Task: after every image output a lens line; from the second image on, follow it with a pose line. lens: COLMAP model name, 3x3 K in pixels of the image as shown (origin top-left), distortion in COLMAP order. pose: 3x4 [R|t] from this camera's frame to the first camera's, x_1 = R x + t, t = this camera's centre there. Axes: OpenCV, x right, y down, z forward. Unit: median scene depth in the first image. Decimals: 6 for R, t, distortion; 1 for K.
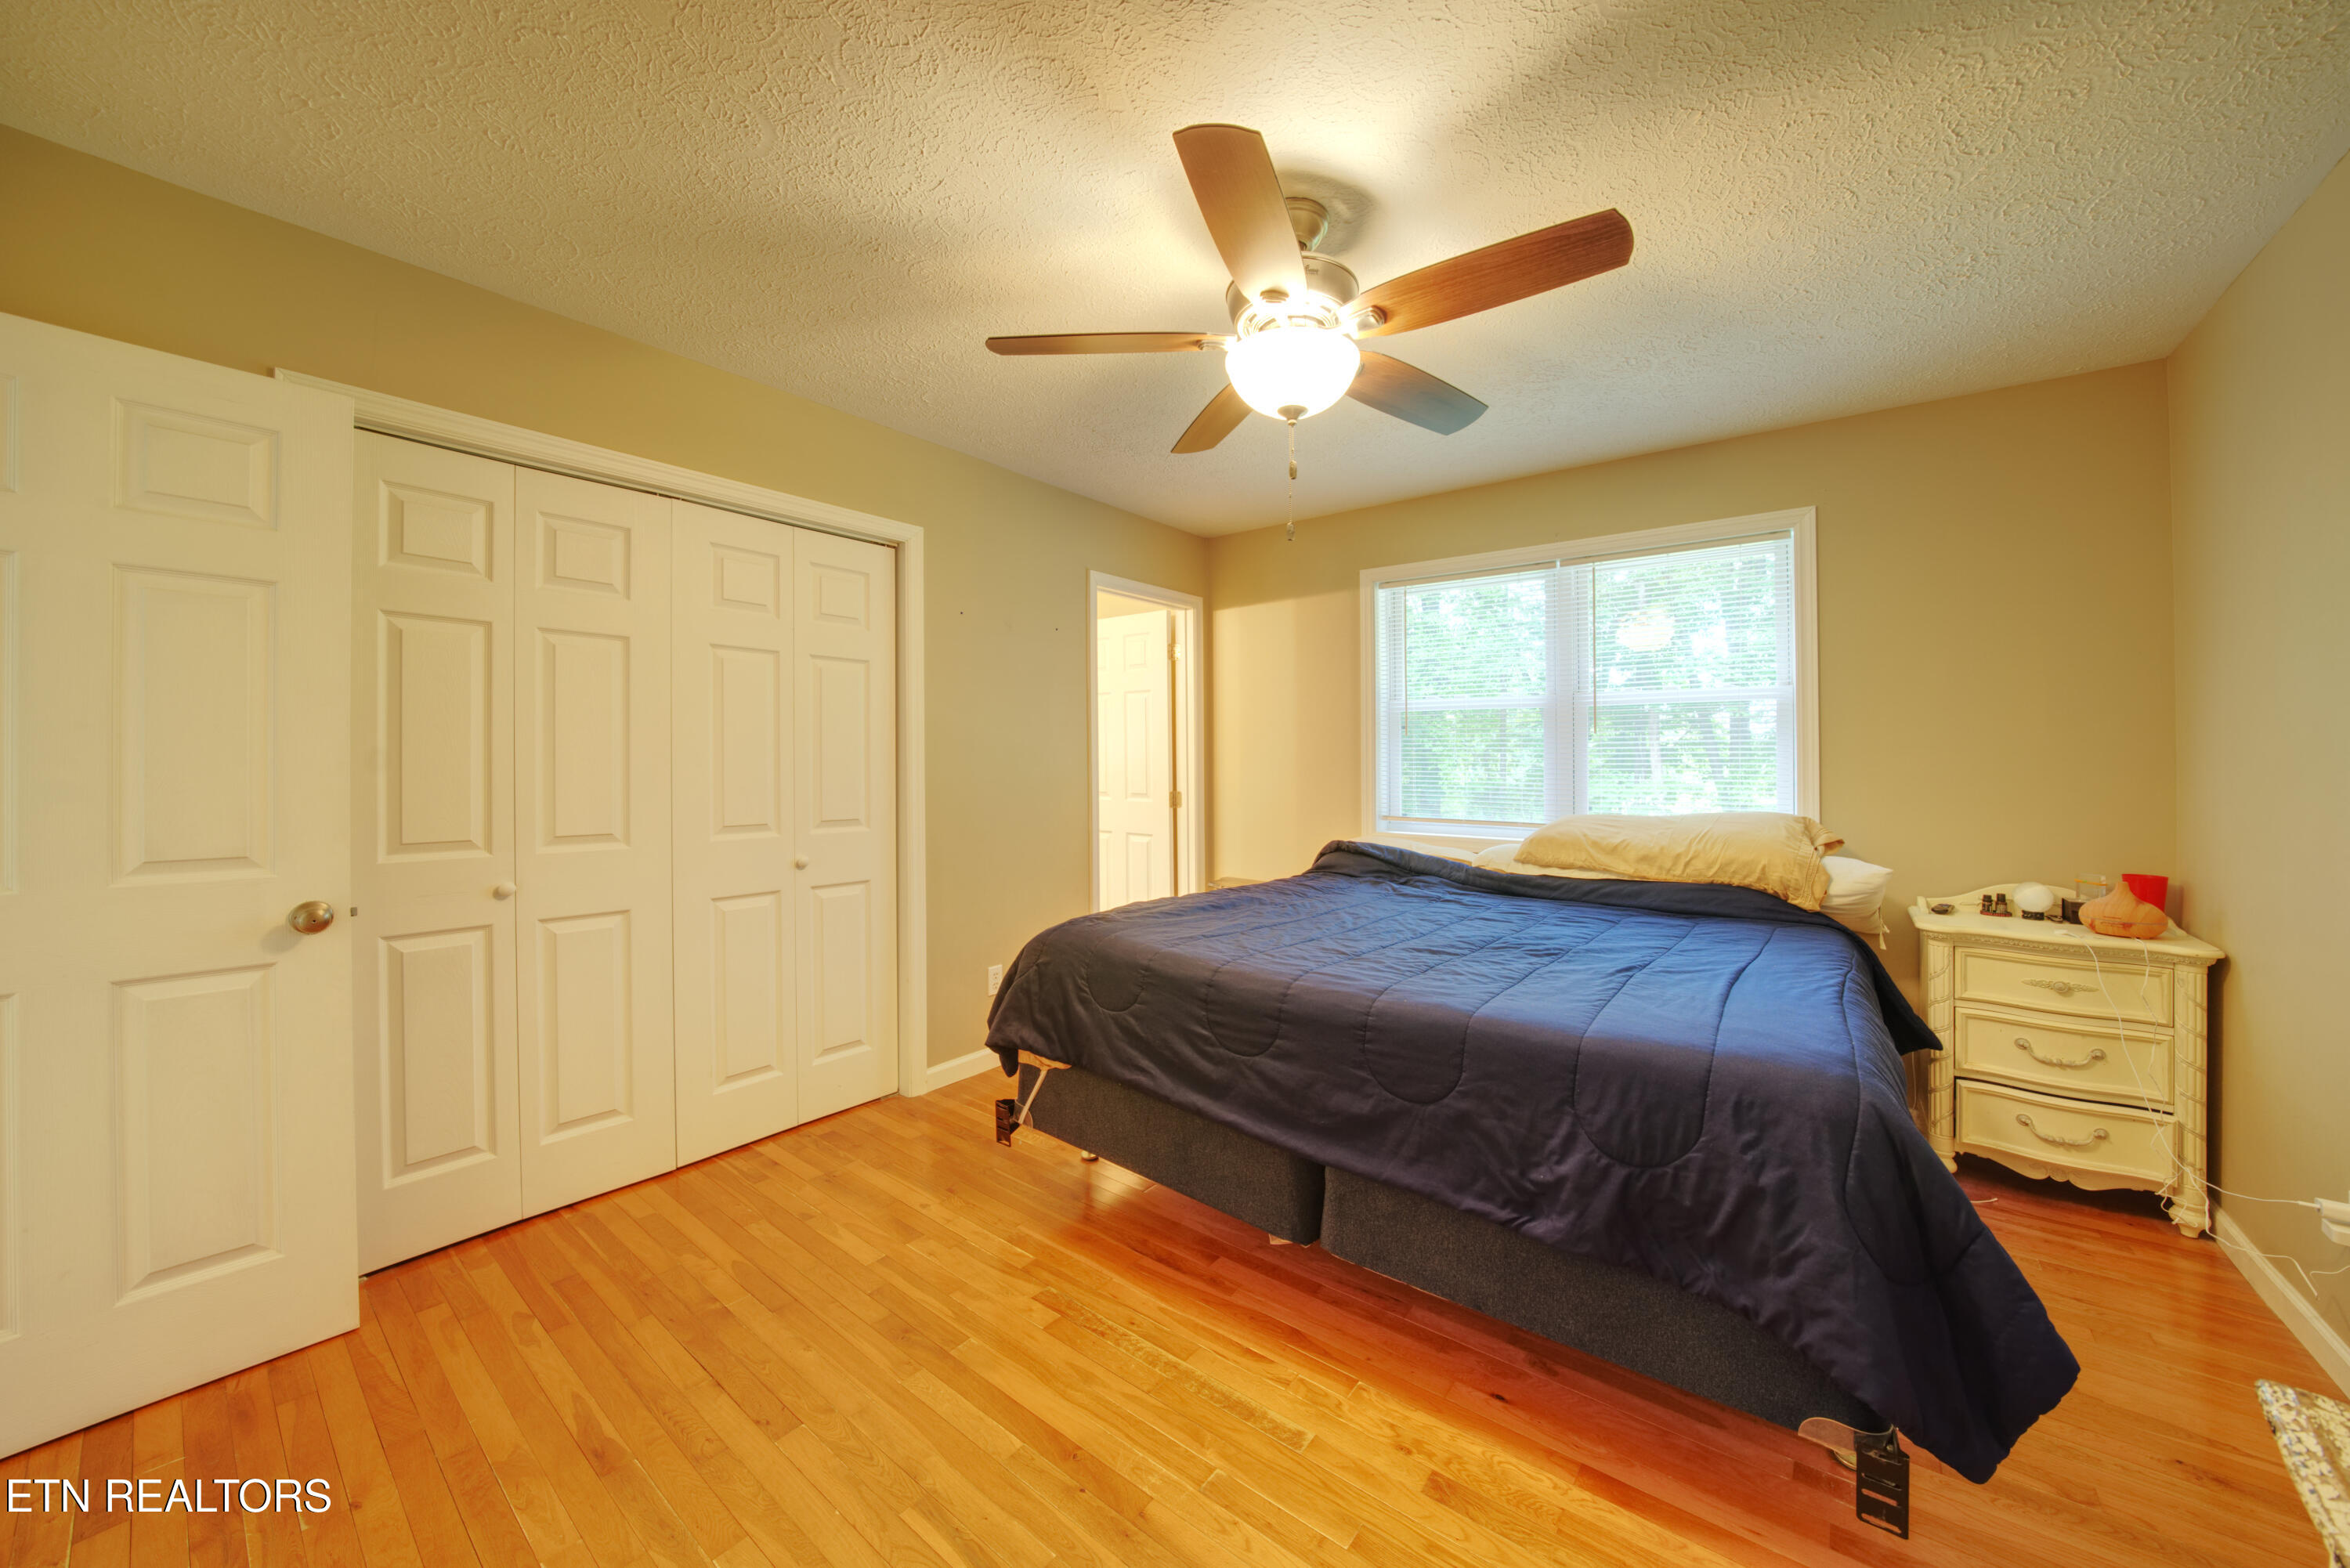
lens RADIAL K [[830.9, 0, 1171.9], [0, 830.9, 787.4], [0, 0, 1]] dist [-0.027953, 0.004653]
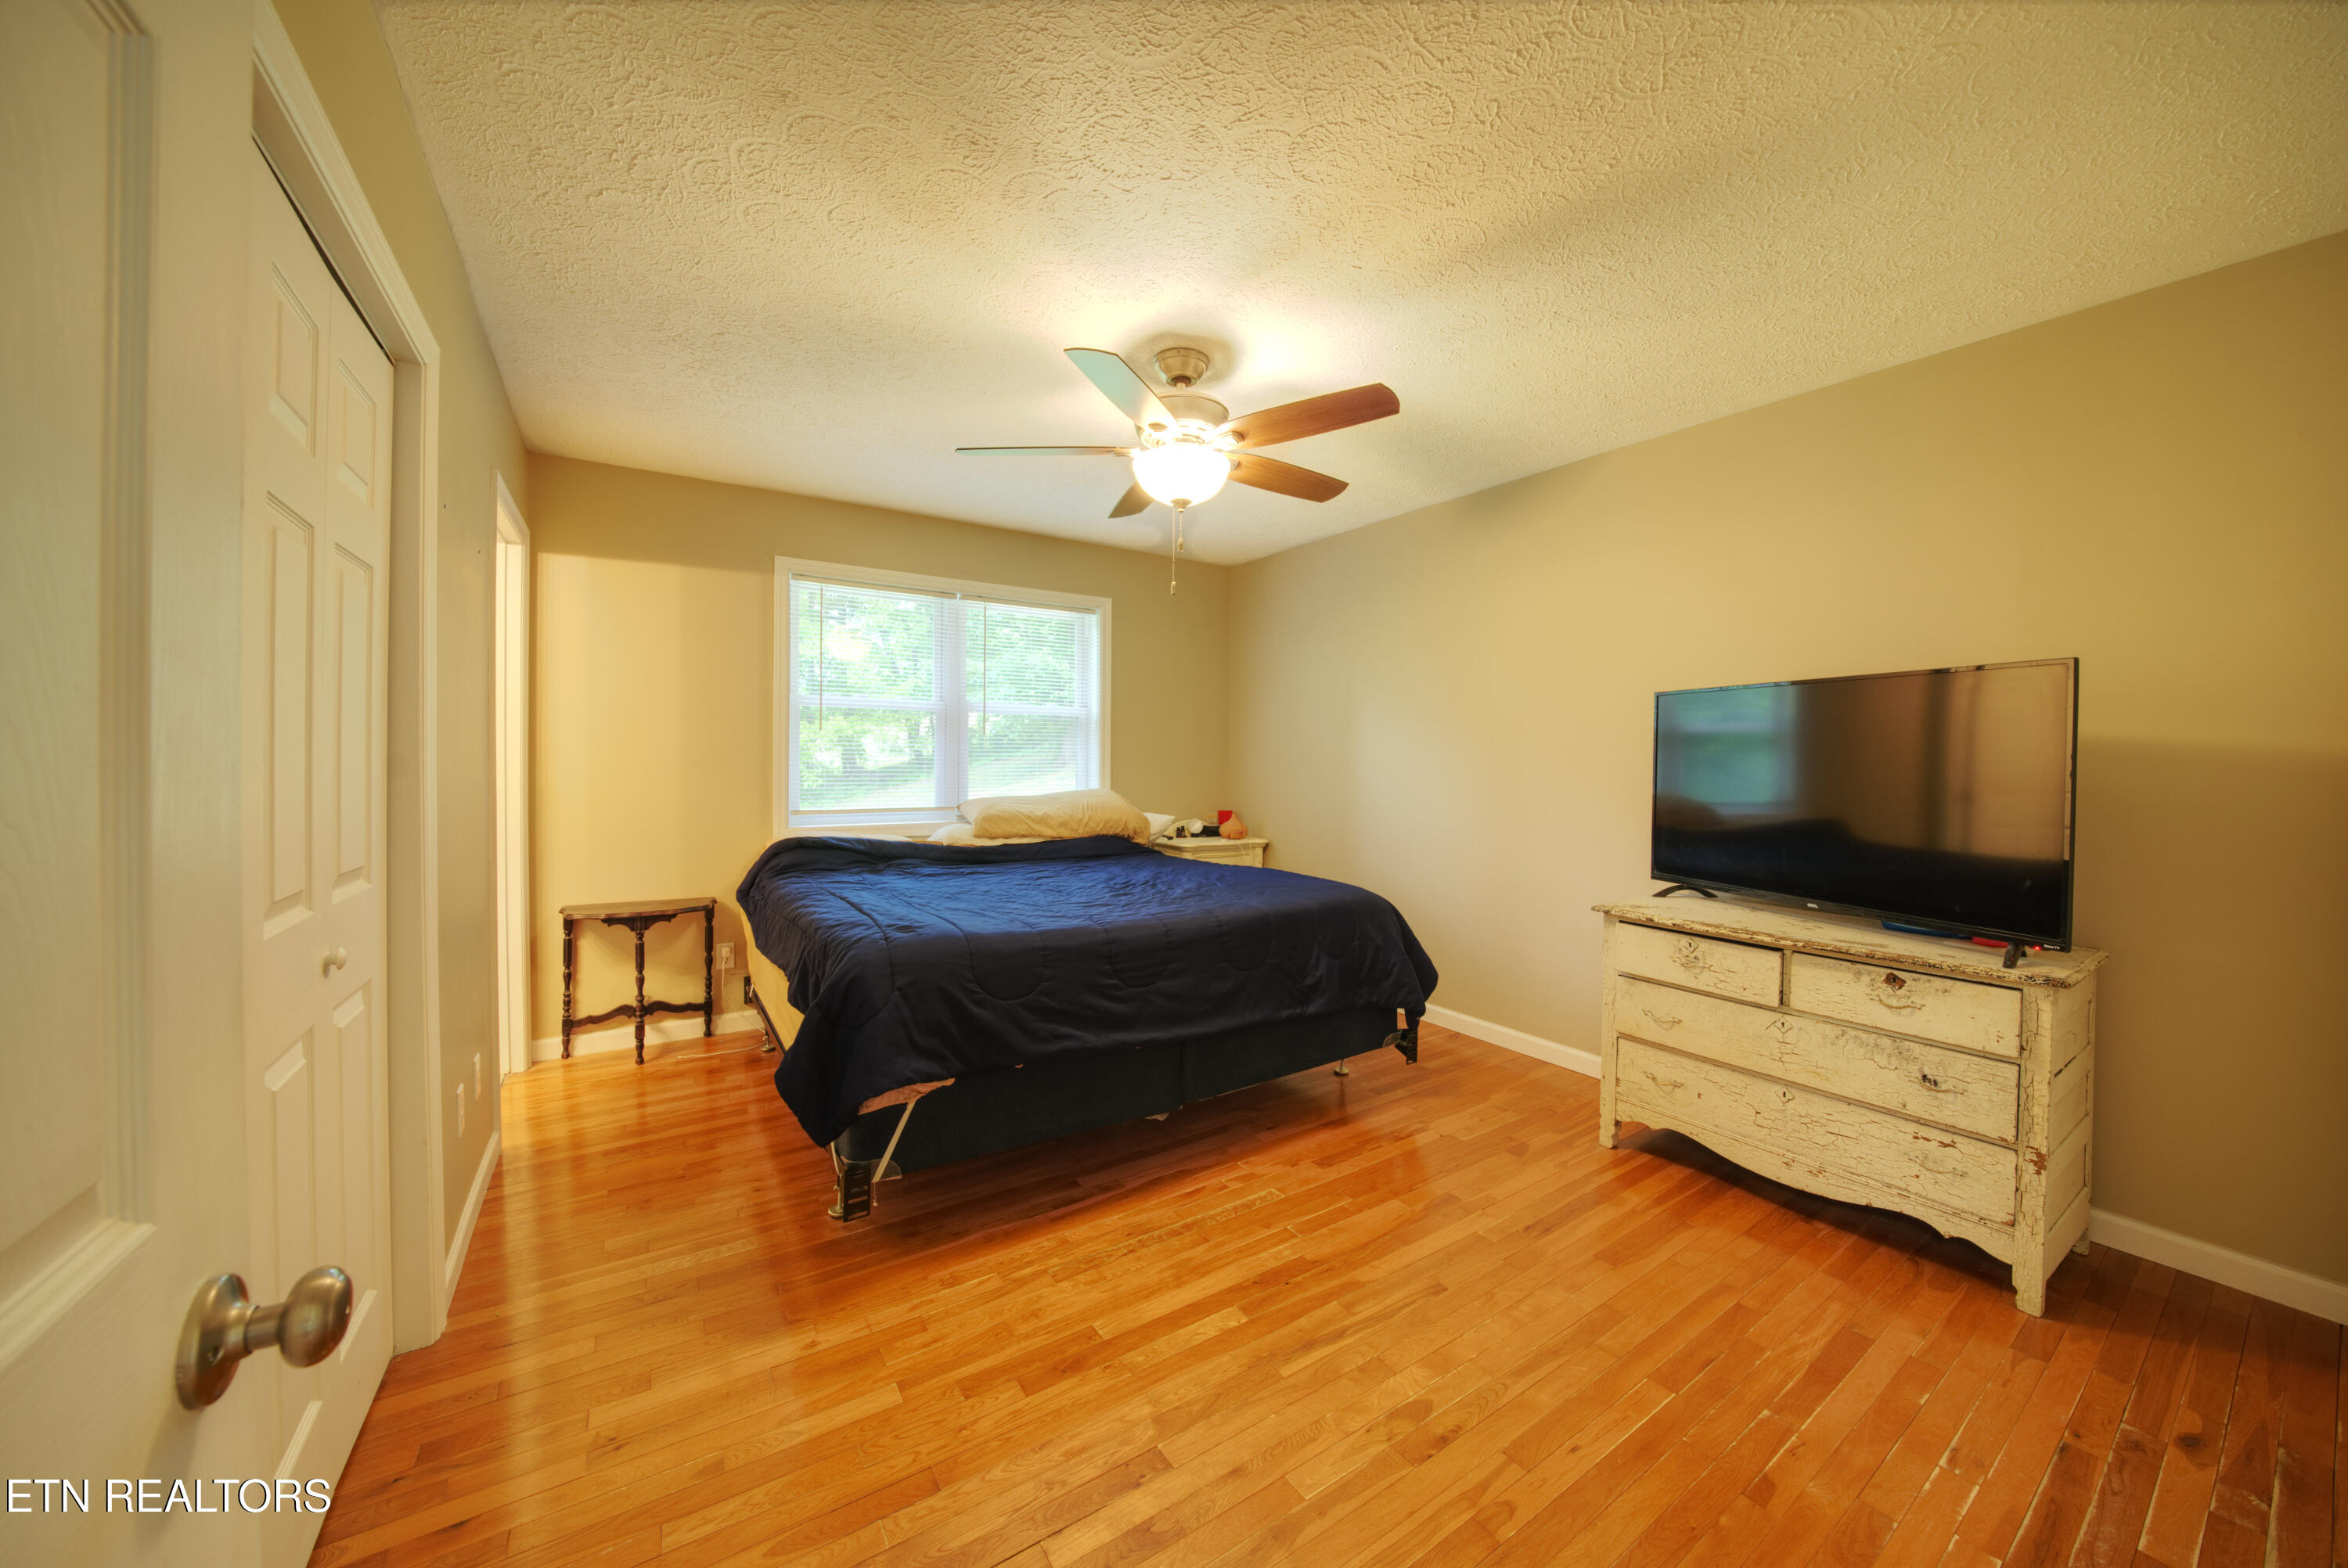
lens RADIAL K [[830.2, 0, 1170.9], [0, 830.2, 787.4], [0, 0, 1]] dist [-0.027953, 0.004653]
pose [[0.315337, -0.035822, 0.948304, -0.896626], [0.024745, 0.999258, 0.029518, -0.018605], [-0.948657, 0.014158, 0.315989, 0.444383]]
